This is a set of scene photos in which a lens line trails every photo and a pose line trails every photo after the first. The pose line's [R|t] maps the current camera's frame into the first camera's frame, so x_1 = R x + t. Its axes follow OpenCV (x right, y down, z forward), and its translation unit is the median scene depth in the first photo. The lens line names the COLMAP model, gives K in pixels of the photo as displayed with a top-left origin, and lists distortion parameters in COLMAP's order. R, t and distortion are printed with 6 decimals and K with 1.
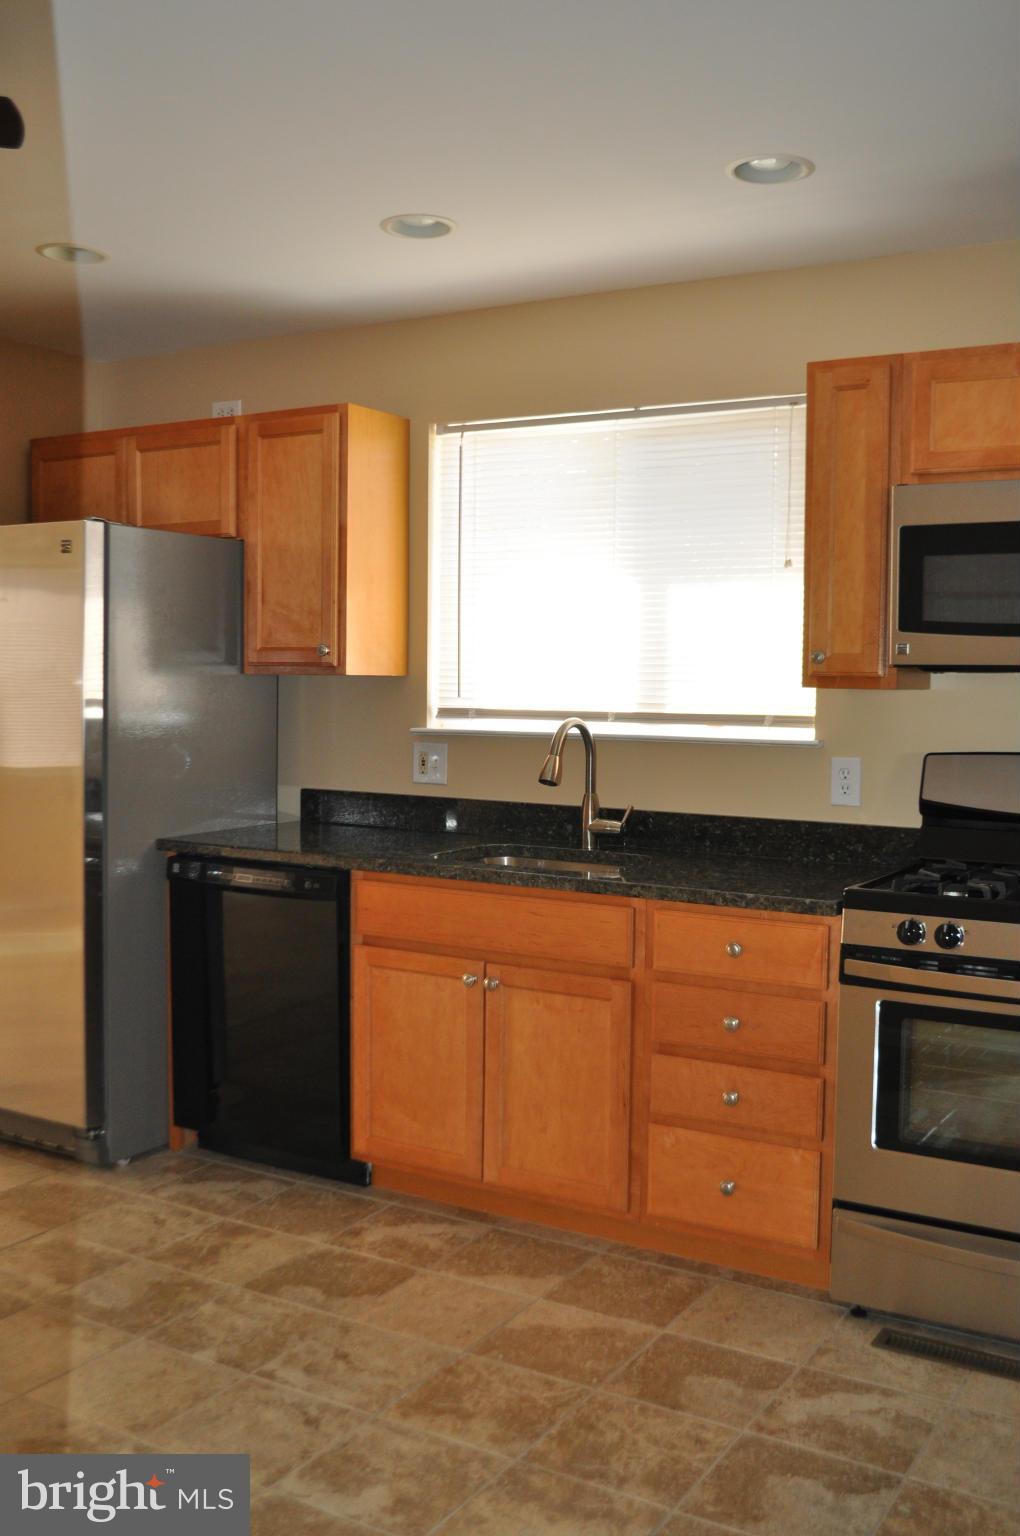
lens RADIAL K [[1480.8, 0, 510.0], [0, 1480.8, 768.0], [0, 0, 1]] dist [-0.067534, 0.013884]
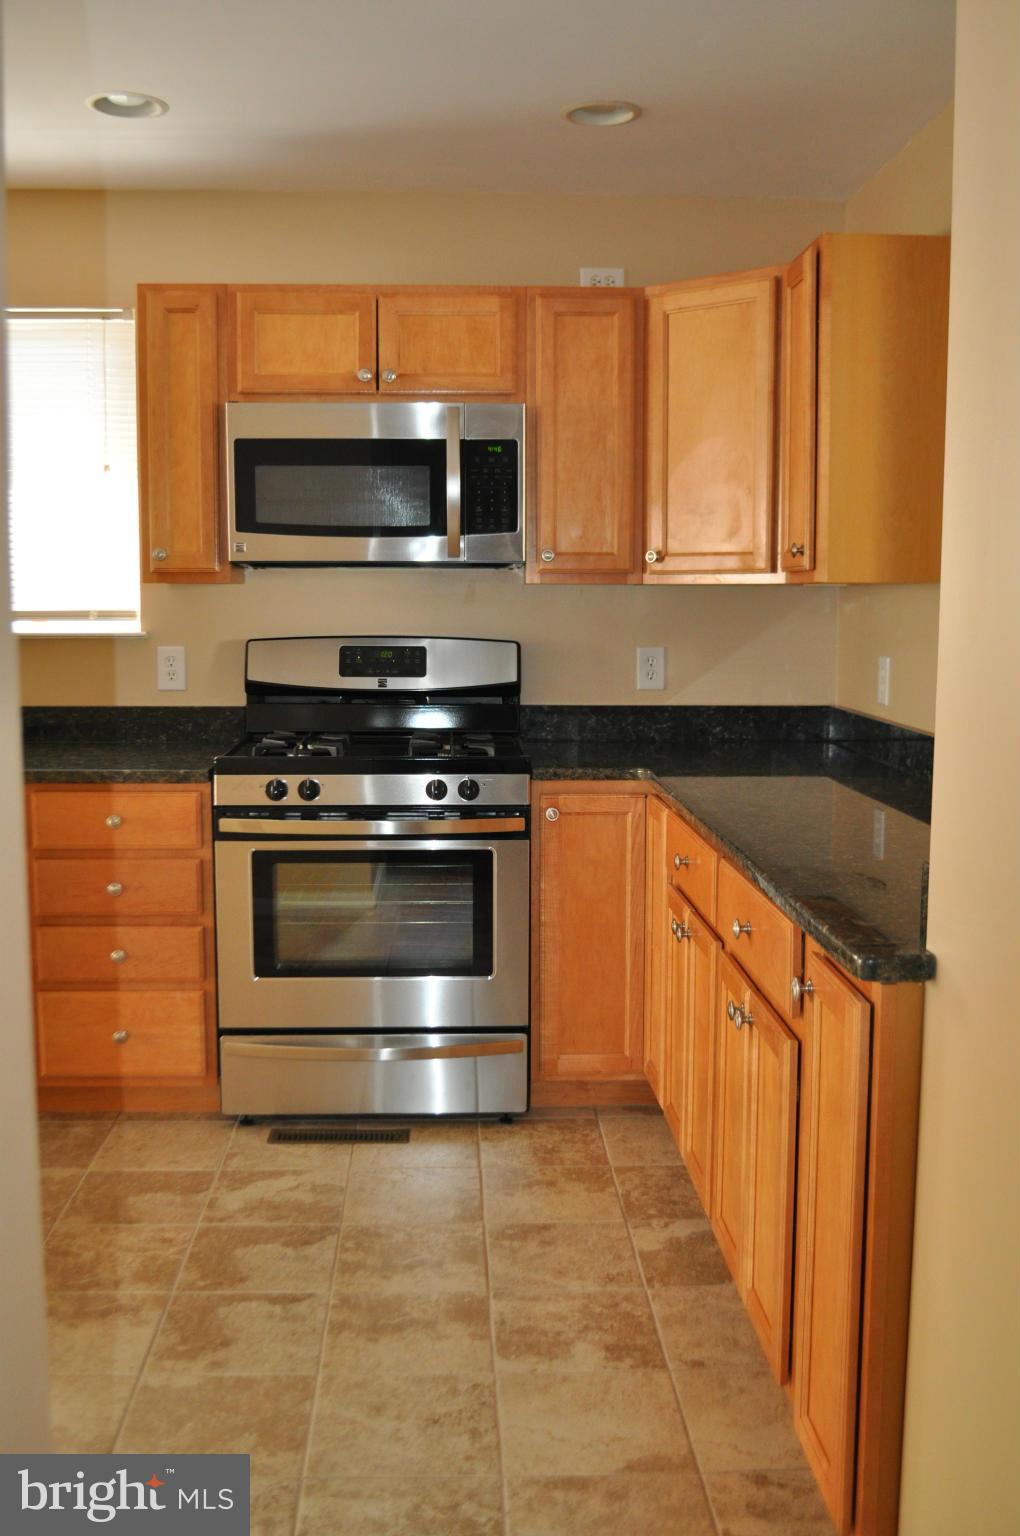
lens RADIAL K [[1480.8, 0, 510.0], [0, 1480.8, 768.0], [0, 0, 1]] dist [-0.067534, 0.013884]
pose [[0.834334, -0.074857, 0.546153, -0.206259], [0.040145, 0.996357, 0.075236, 0.012702], [-0.549795, -0.040847, 0.834300, -0.080447]]
